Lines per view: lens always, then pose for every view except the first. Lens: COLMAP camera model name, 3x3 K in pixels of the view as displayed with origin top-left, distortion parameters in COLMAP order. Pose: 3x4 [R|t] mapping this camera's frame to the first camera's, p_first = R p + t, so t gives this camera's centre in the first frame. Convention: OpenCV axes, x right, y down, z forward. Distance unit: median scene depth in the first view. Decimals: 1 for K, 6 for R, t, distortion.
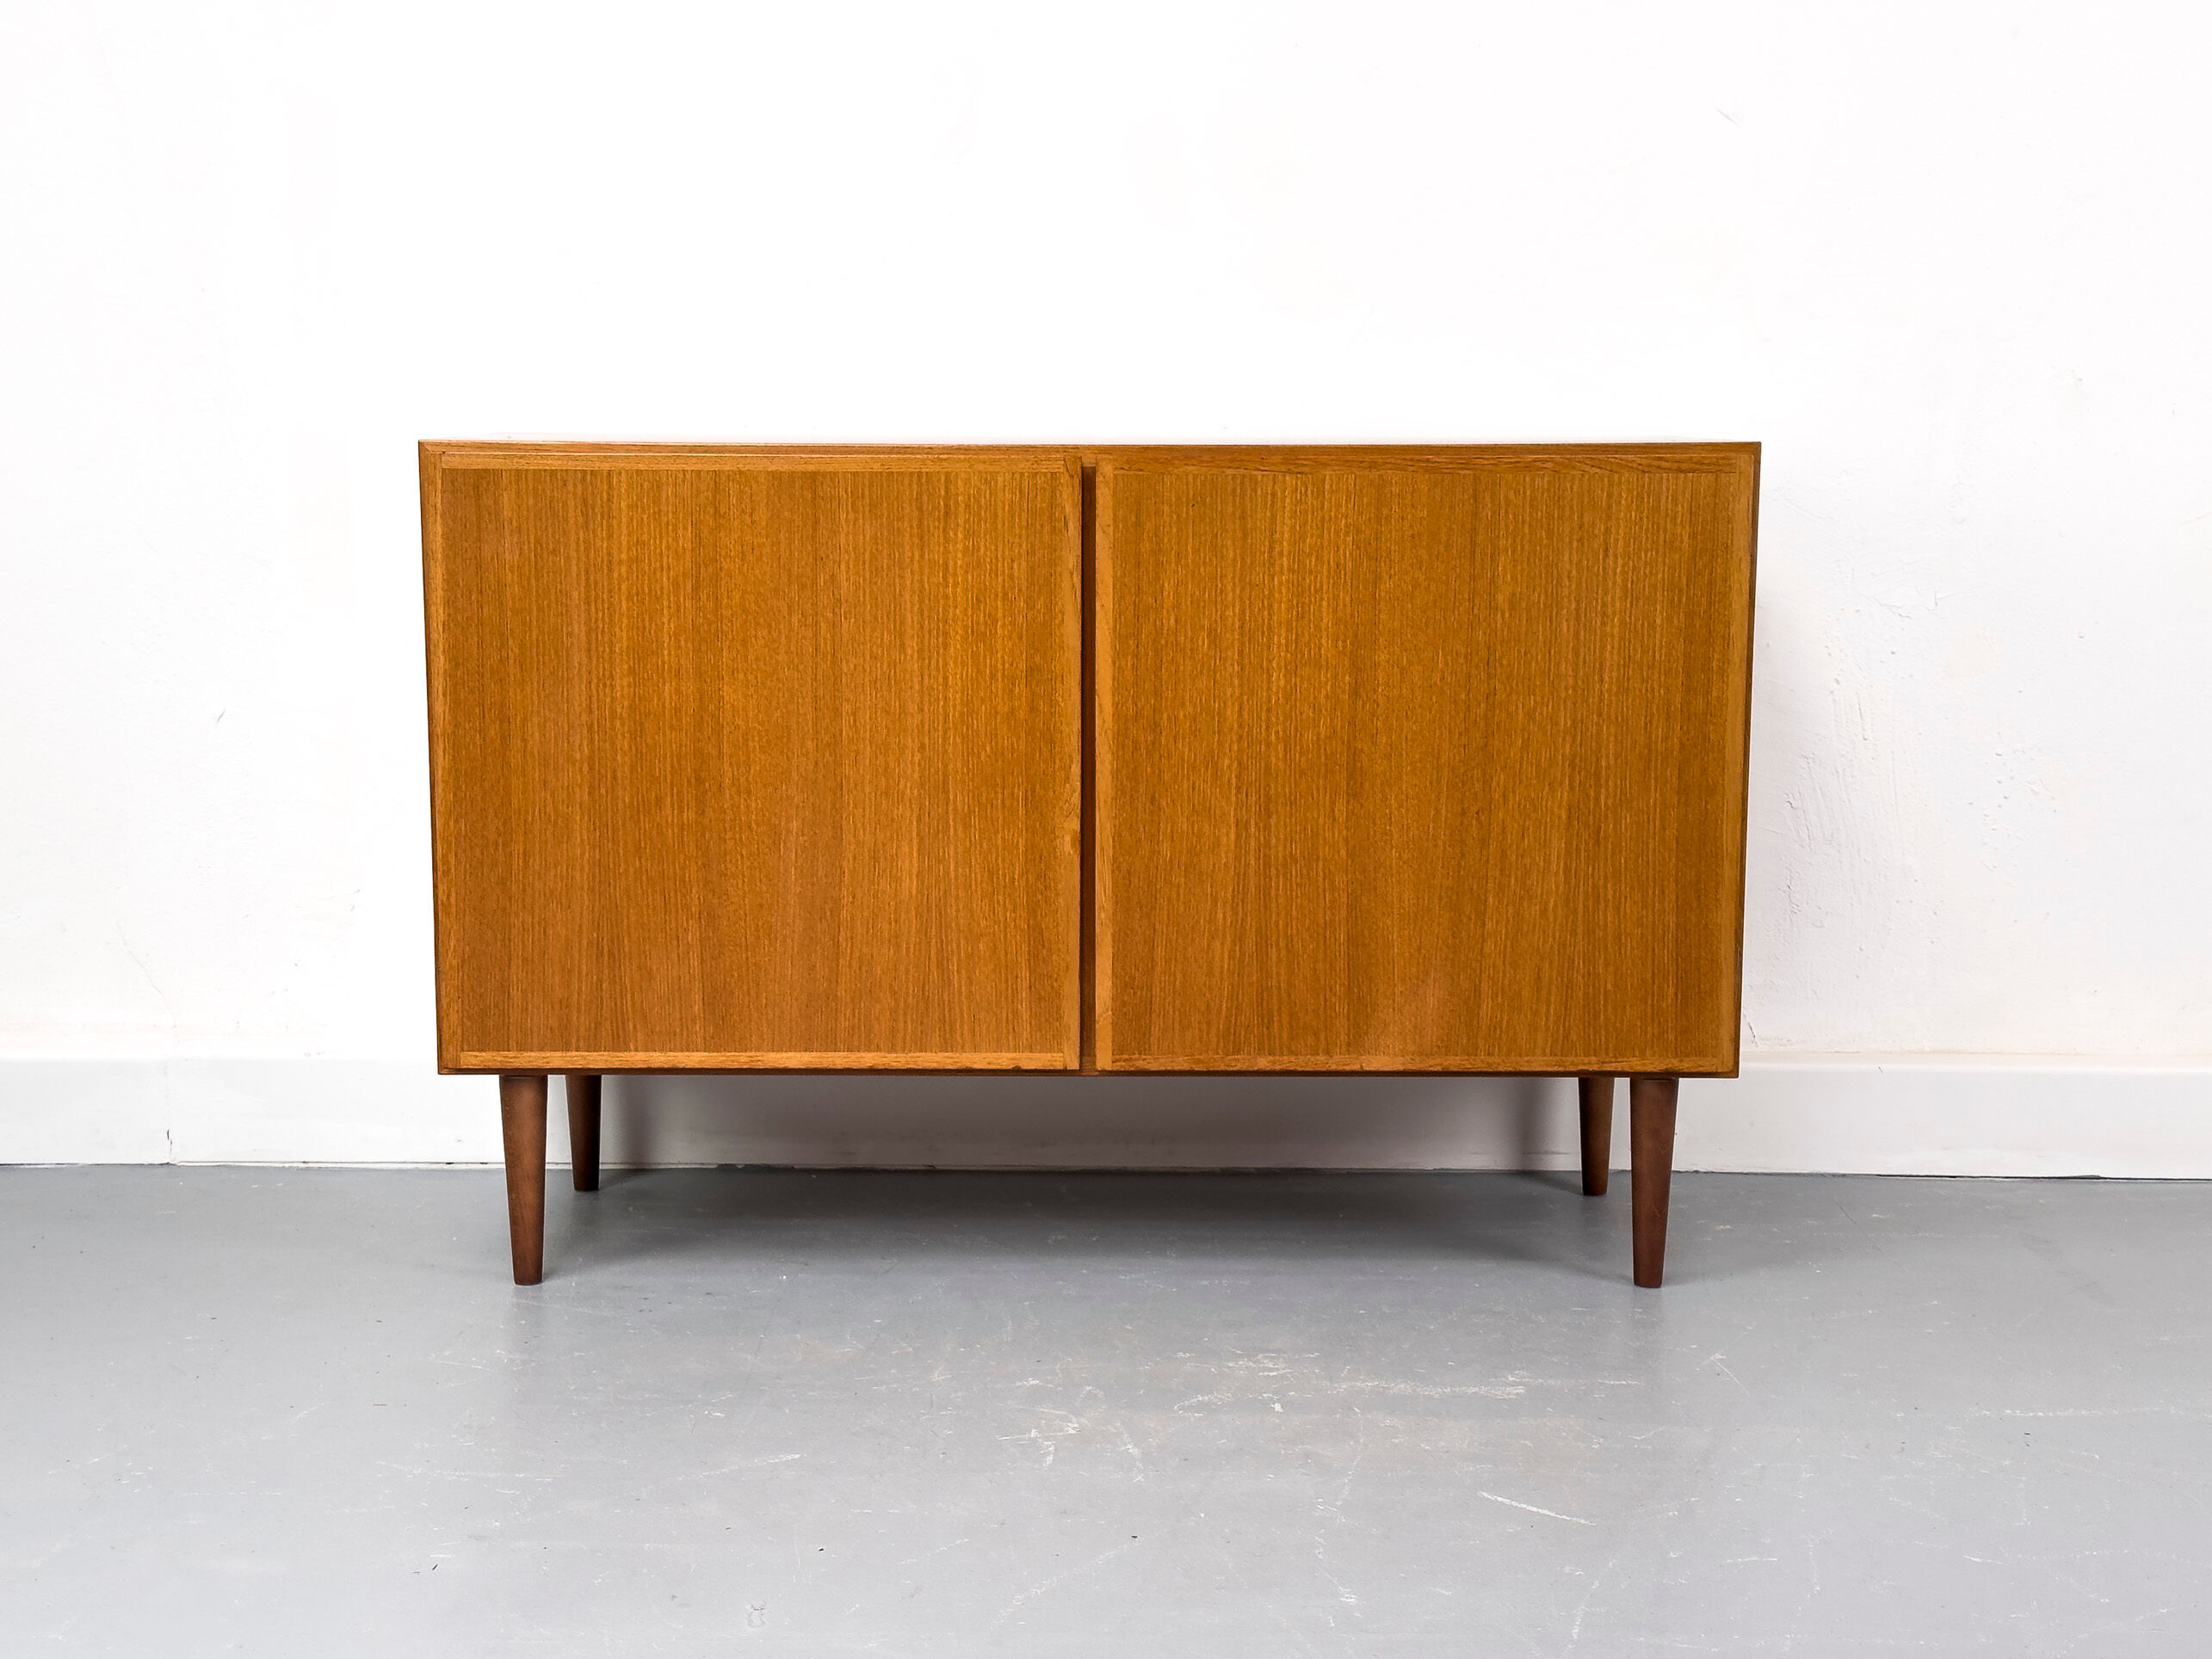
lens RADIAL K [[3191.5, 0, 1097.1], [0, 3191.5, 887.2], [0, 0, 1]] dist [0.195896, -0.430231]
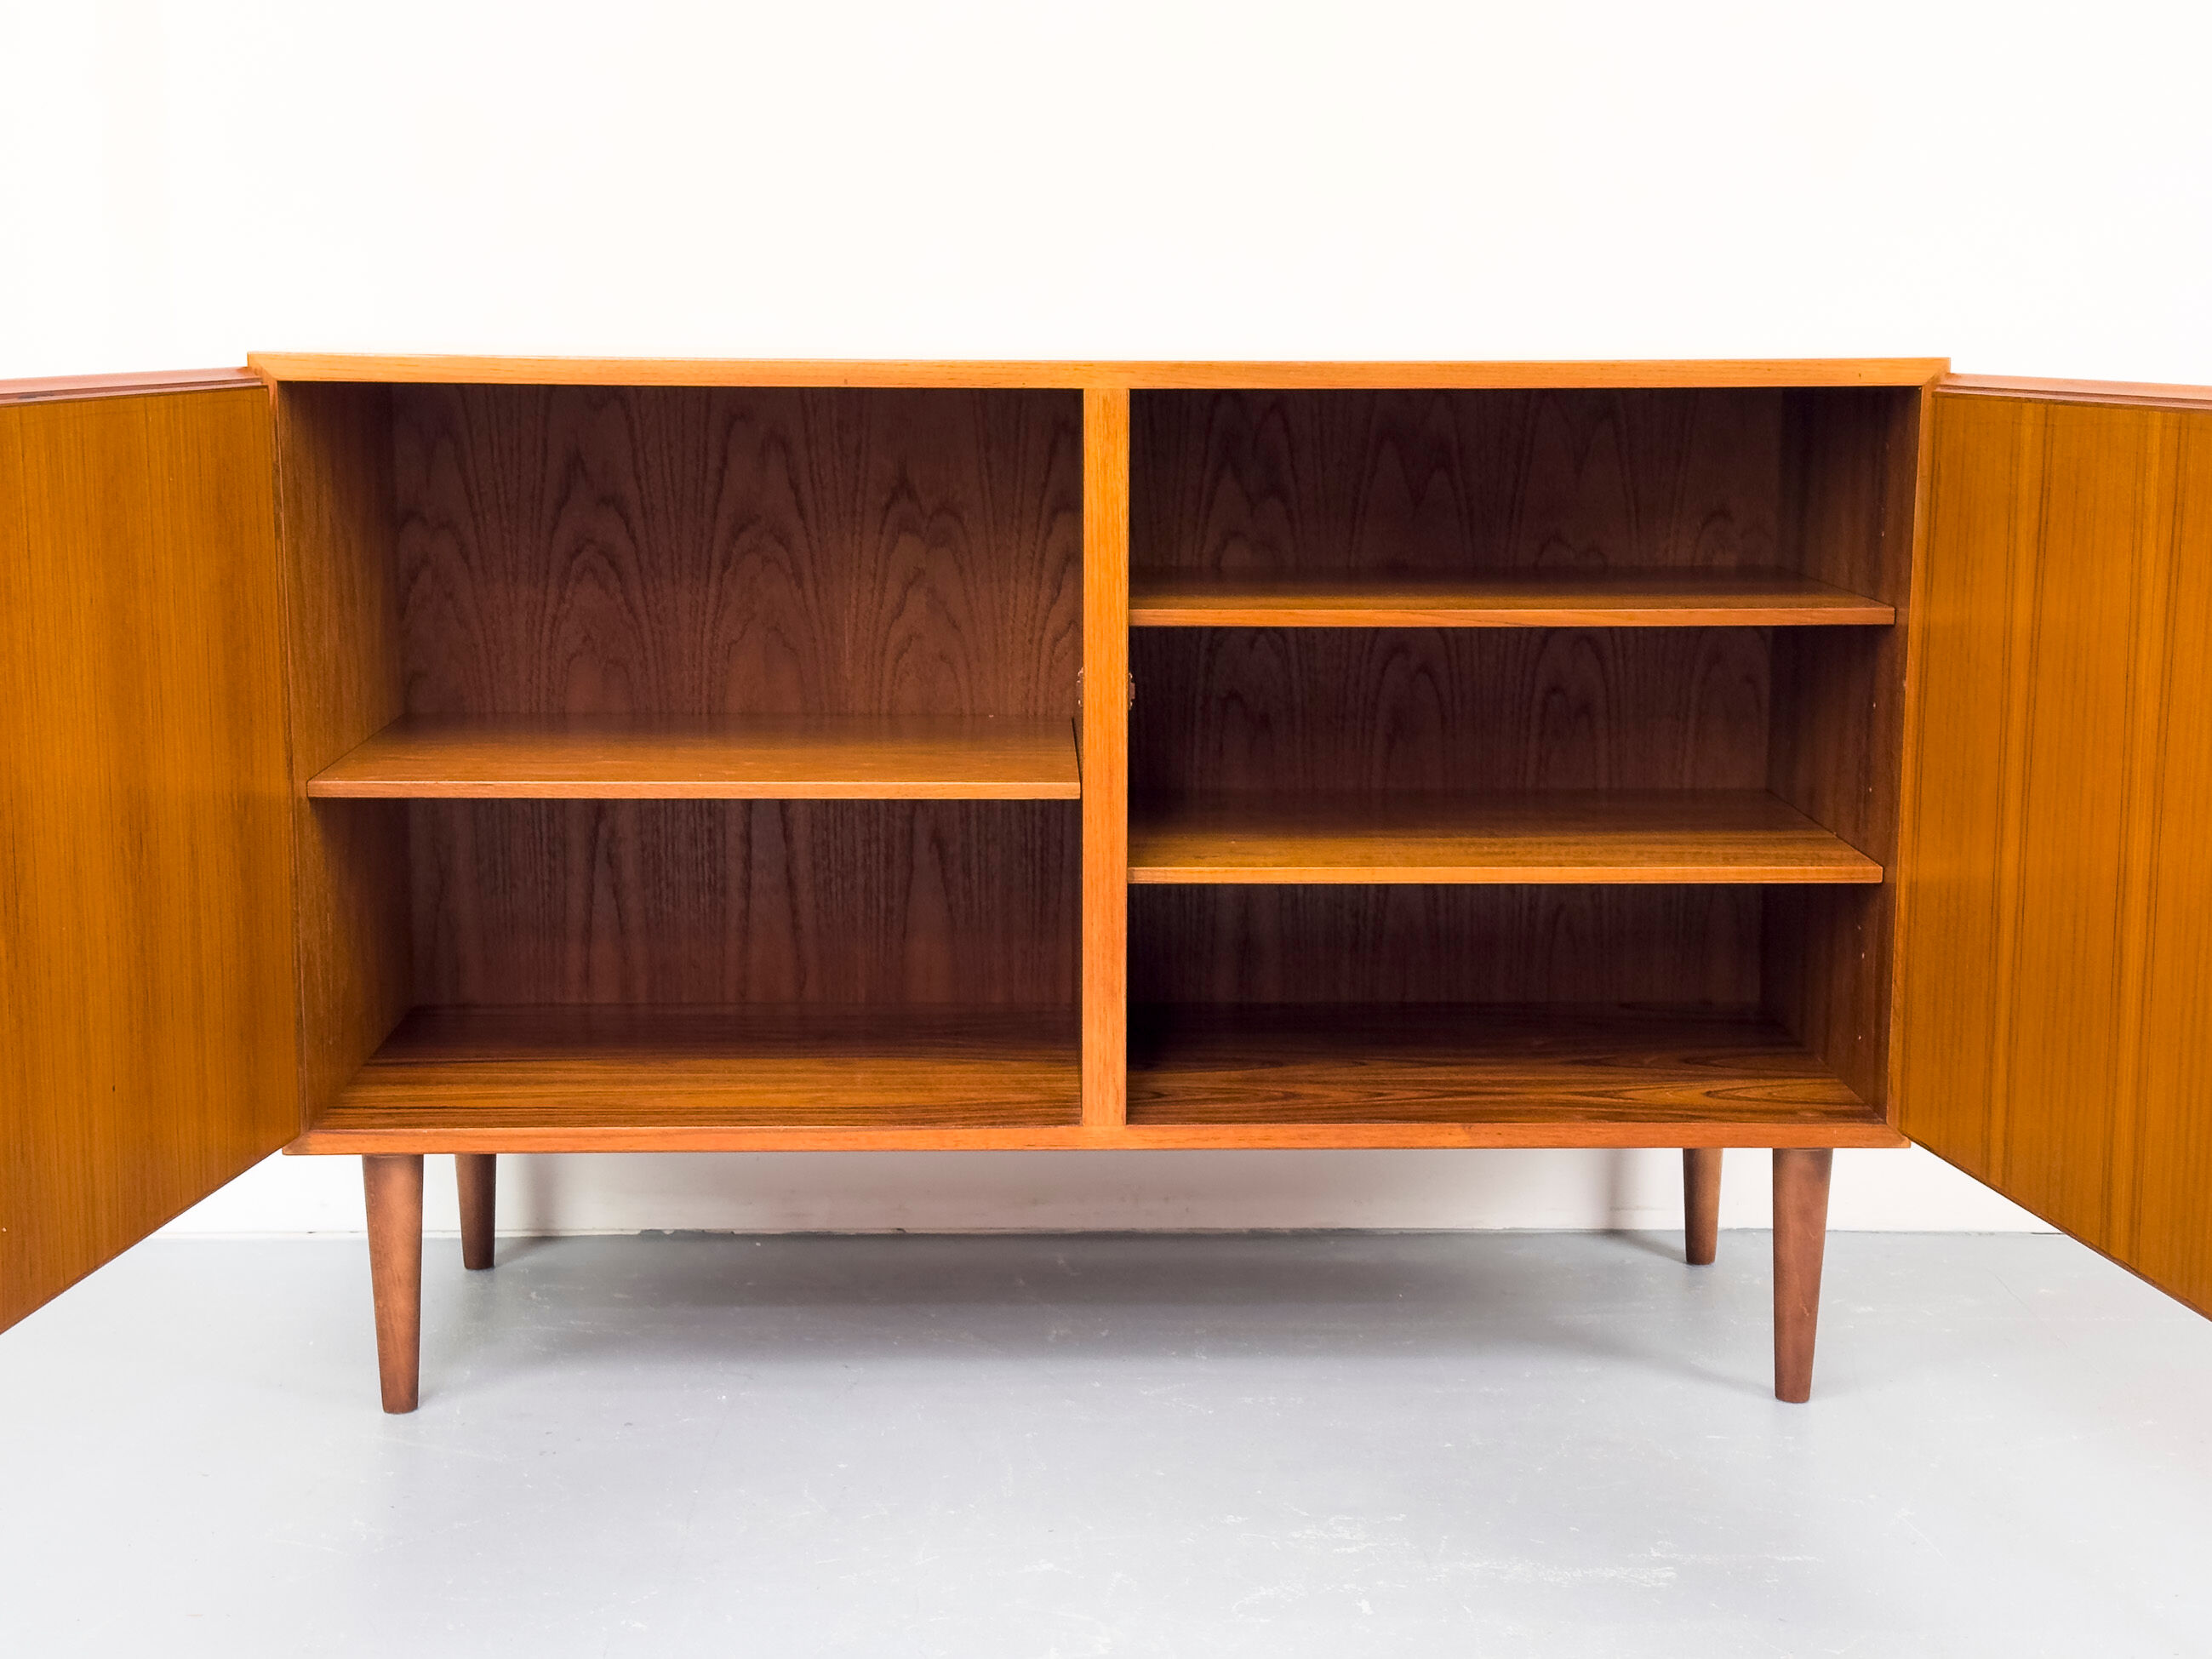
lens RADIAL K [[3127.9, 0, 1123.1], [0, 3127.9, 827.7], [0, 0, 1]] dist [0.219255, -0.514194]
pose [[0.999450, -0.003427, 0.032984, -0.024179], [0.002912, 0.999873, 0.015665, -0.034479], [-0.033034, -0.015561, 0.999333, 0.218581]]
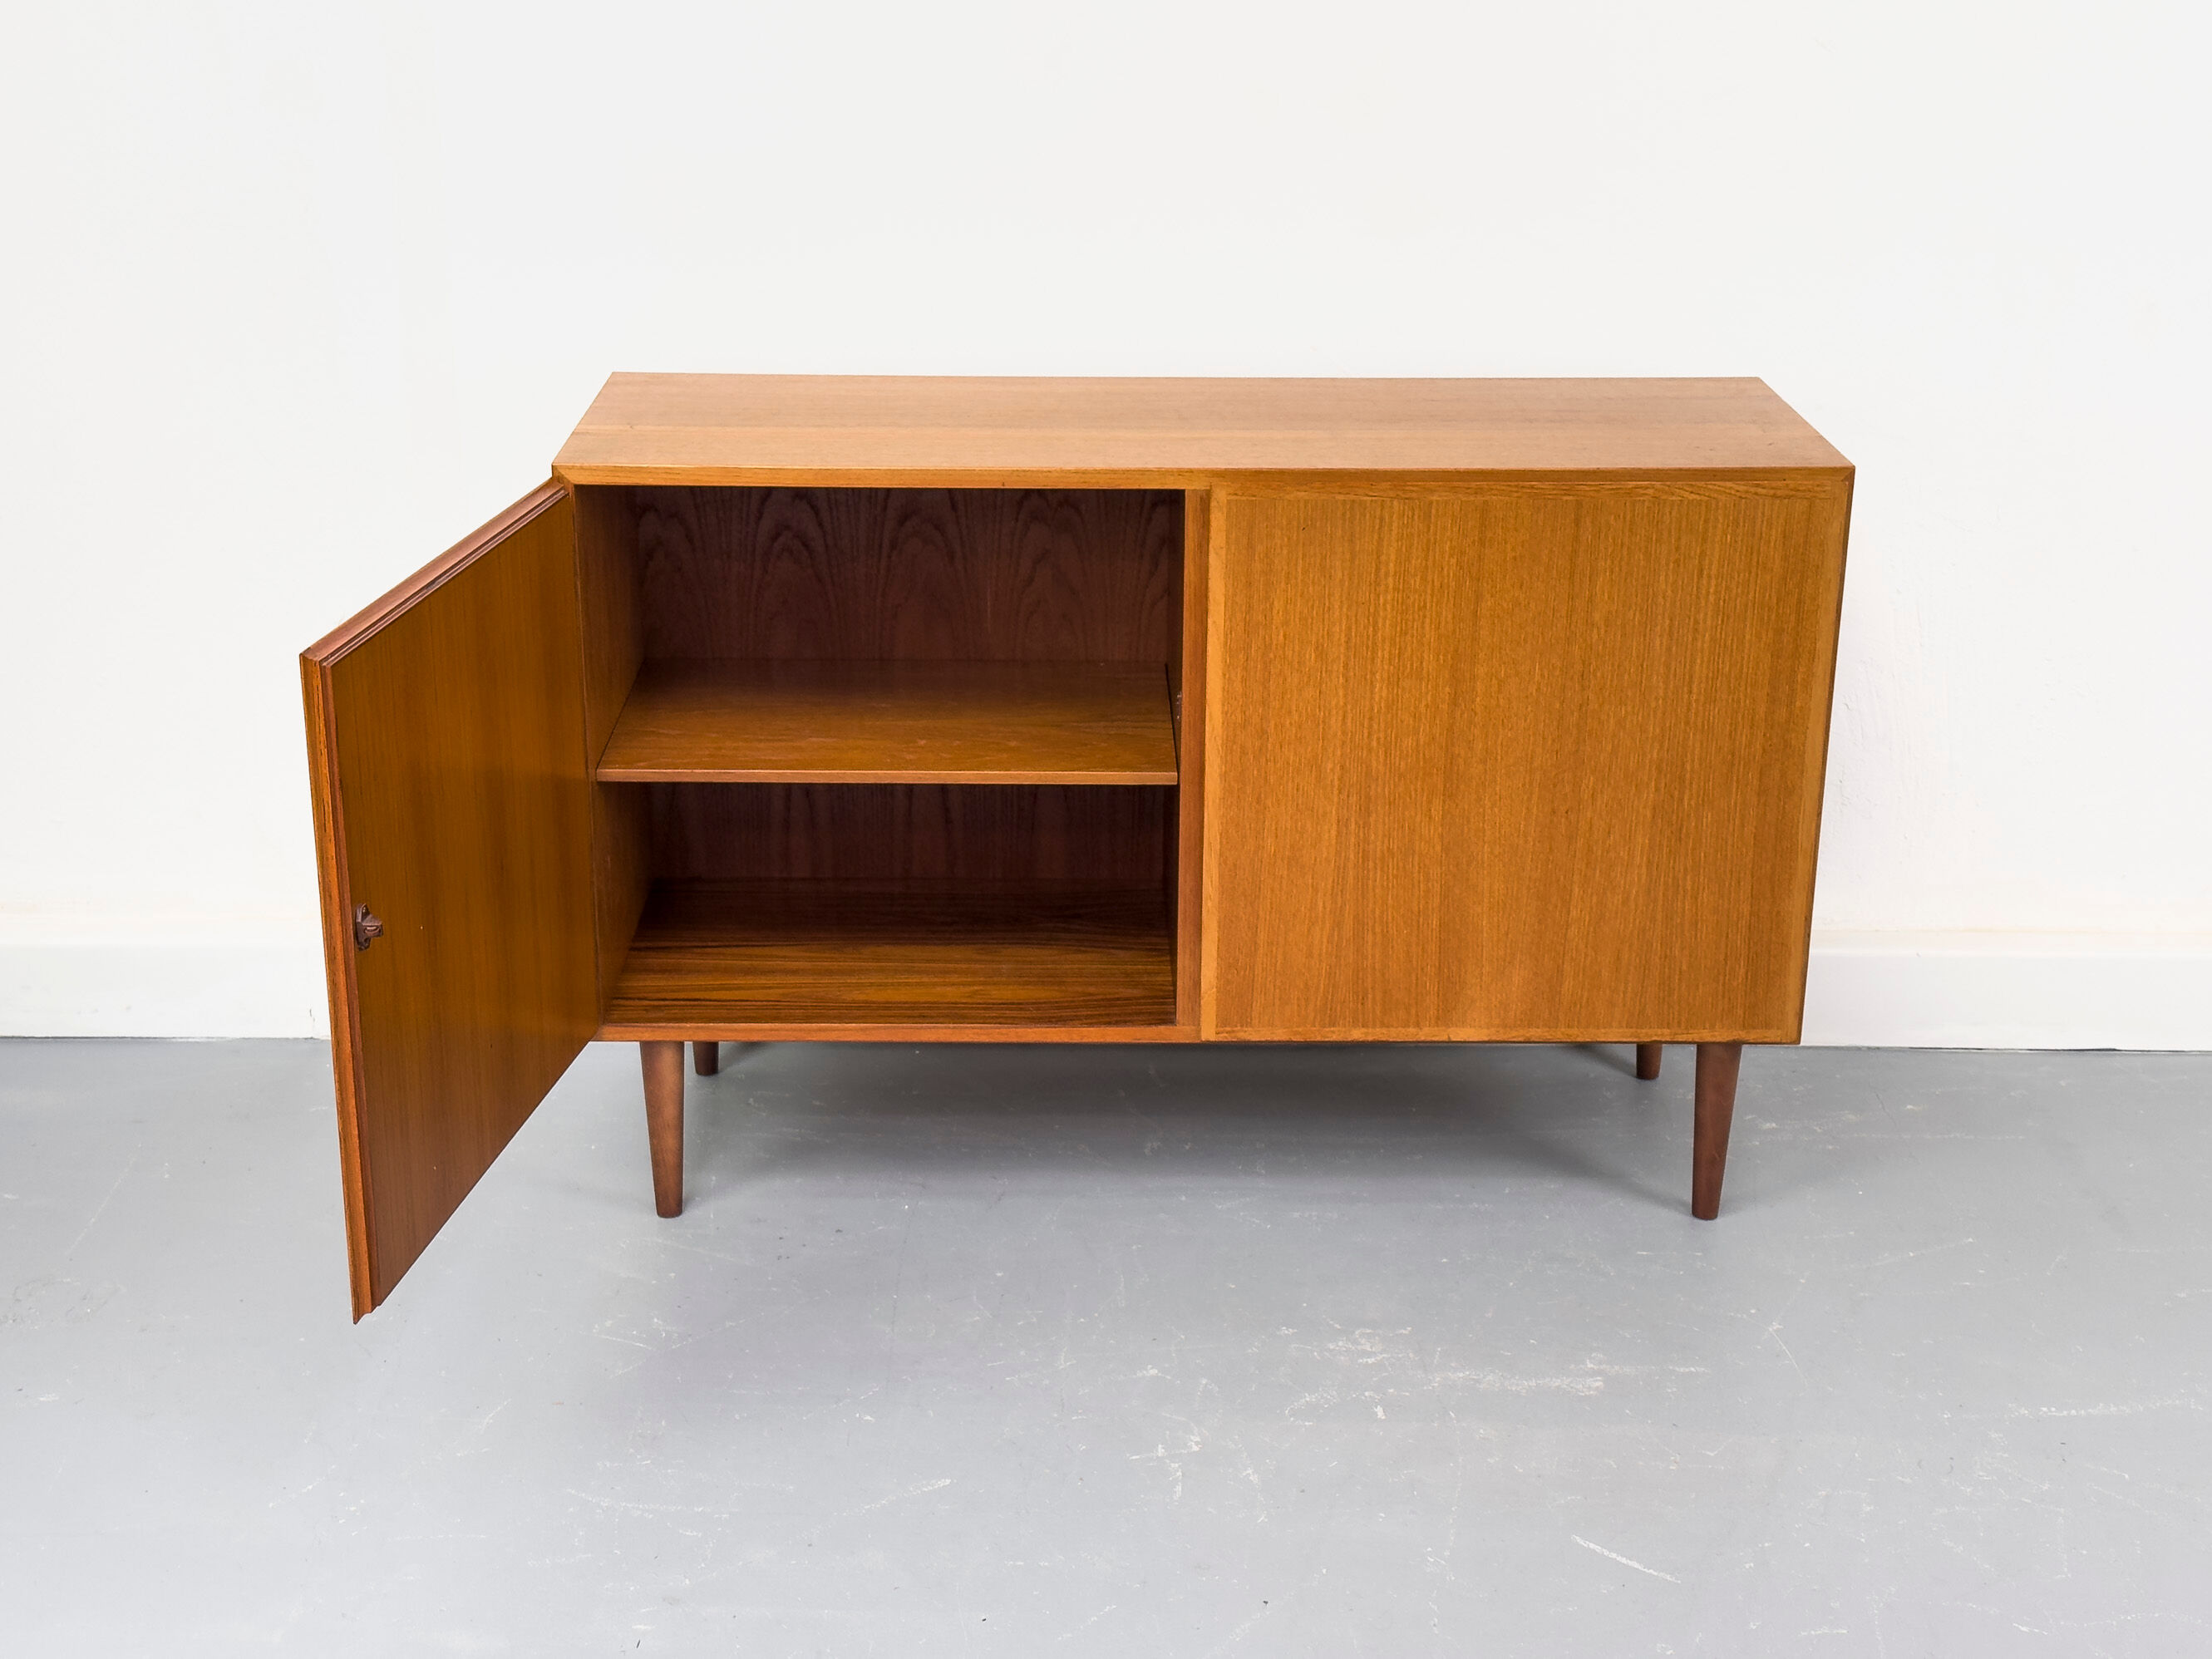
lens RADIAL K [[3086.2, 0, 1106.0], [0, 3086.2, 829.5], [0, 0, 1]] dist [0.203129, -0.429784]
pose [[0.999872, 0.000862, 0.015979, -0.049160], [-0.004043, 0.979770, 0.200087, -0.221553], [-0.015483, -0.200126, 0.979648, 0.001860]]
